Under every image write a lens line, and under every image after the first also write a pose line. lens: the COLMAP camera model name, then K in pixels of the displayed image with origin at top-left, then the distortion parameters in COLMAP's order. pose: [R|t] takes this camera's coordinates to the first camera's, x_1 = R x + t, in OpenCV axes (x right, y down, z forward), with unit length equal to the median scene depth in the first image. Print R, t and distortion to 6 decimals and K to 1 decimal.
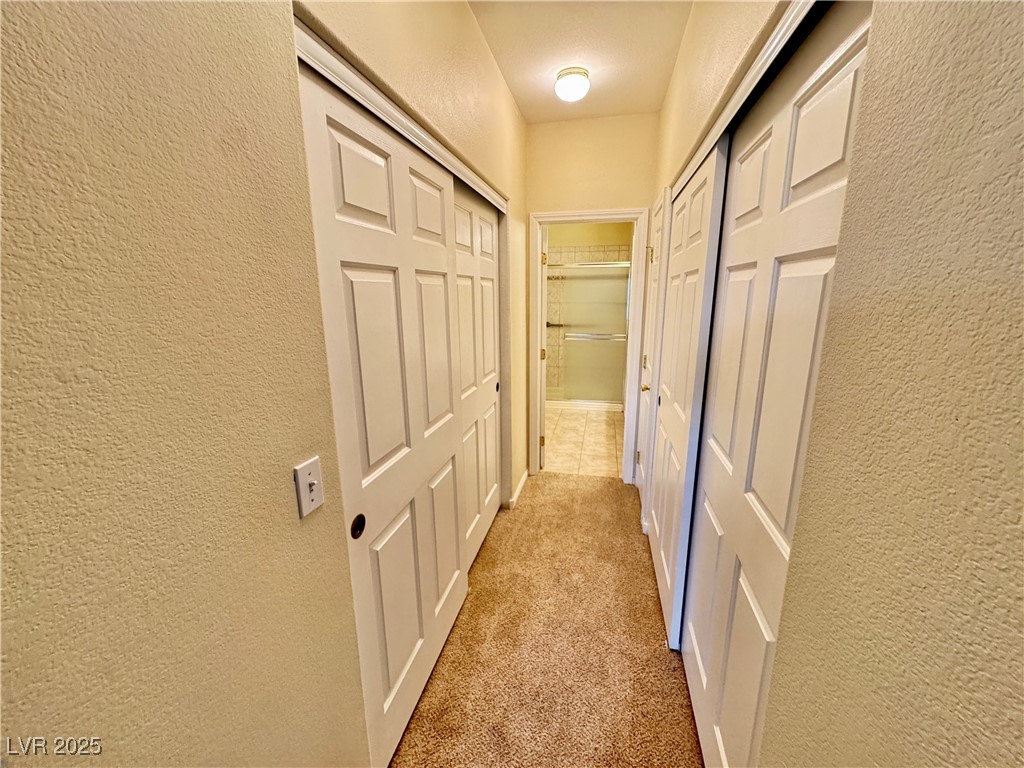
lens RADIAL K [[408.2, 0, 512.9], [0, 408.2, 383.8], [0, 0, 1]] dist [-0.000718, 0.000104]
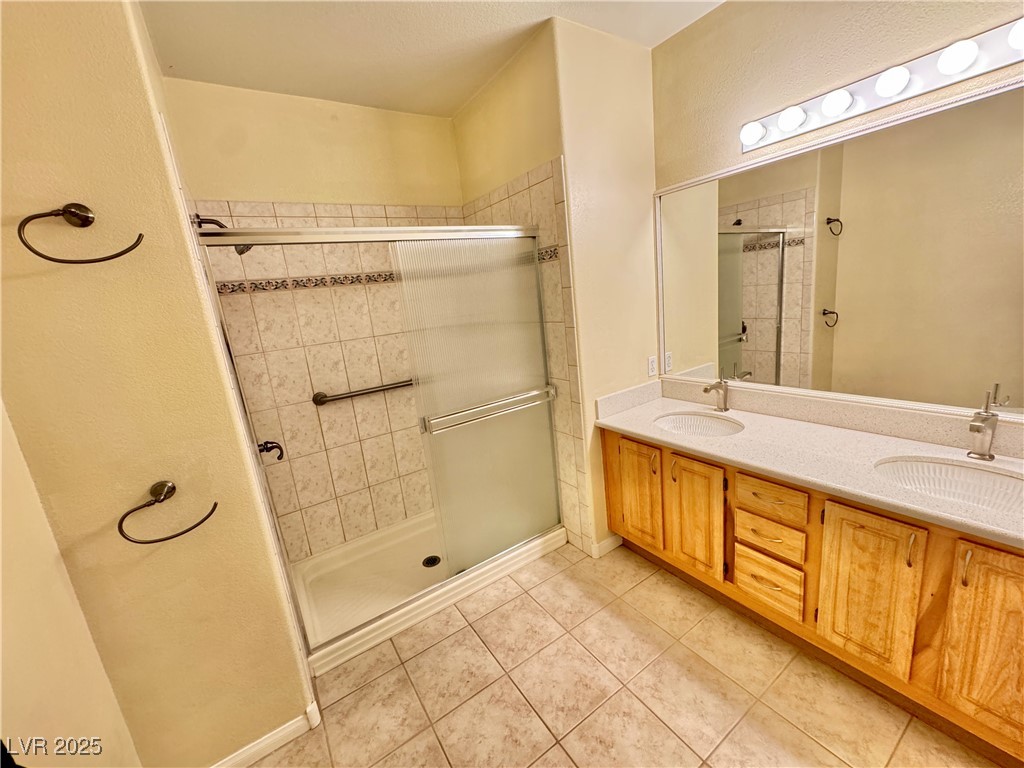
lens RADIAL K [[408.2, 0, 512.9], [0, 408.2, 383.8], [0, 0, 1]] dist [-0.000718, 0.000104]
pose [[0.690905, -0.219131, 0.688936, -0.066919], [0.253596, 0.965863, 0.052892, -0.159221], [-0.677008, 0.138168, 0.722890, 0.697986]]
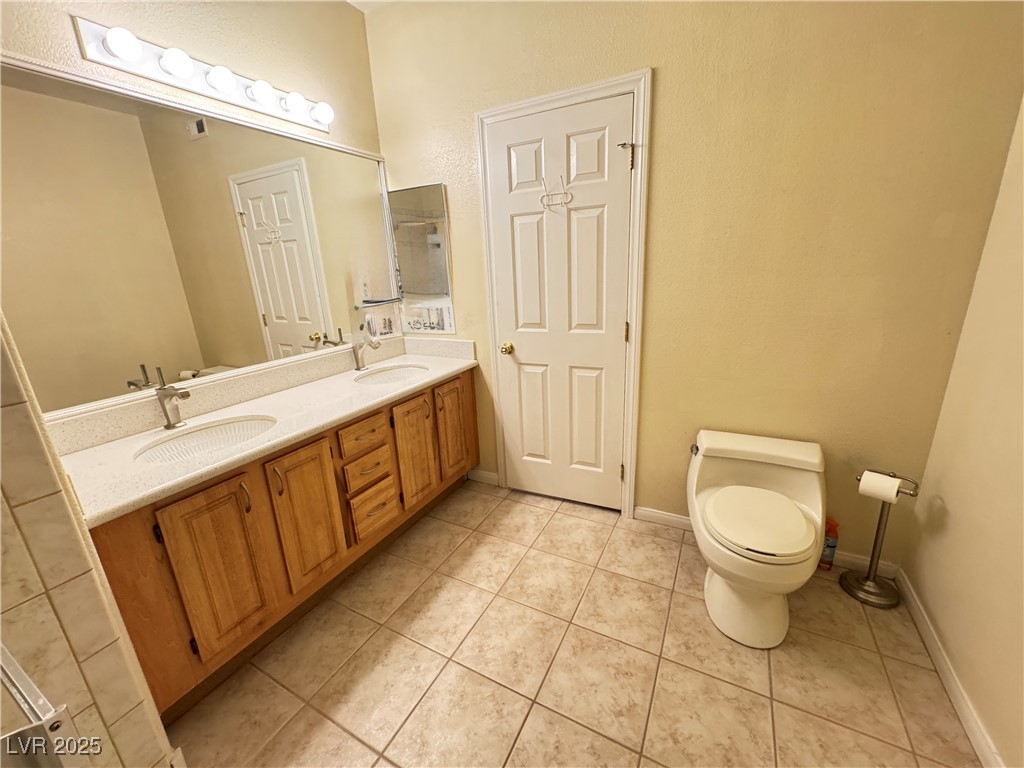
lens RADIAL K [[408.2, 0, 512.9], [0, 408.2, 383.8], [0, 0, 1]] dist [-0.000718, 0.000104]
pose [[-0.962899, -0.022801, 0.268896, 0.041908], [0.109800, 0.877114, 0.467562, -0.198550], [-0.246513, 0.479740, -0.842069, 1.039326]]
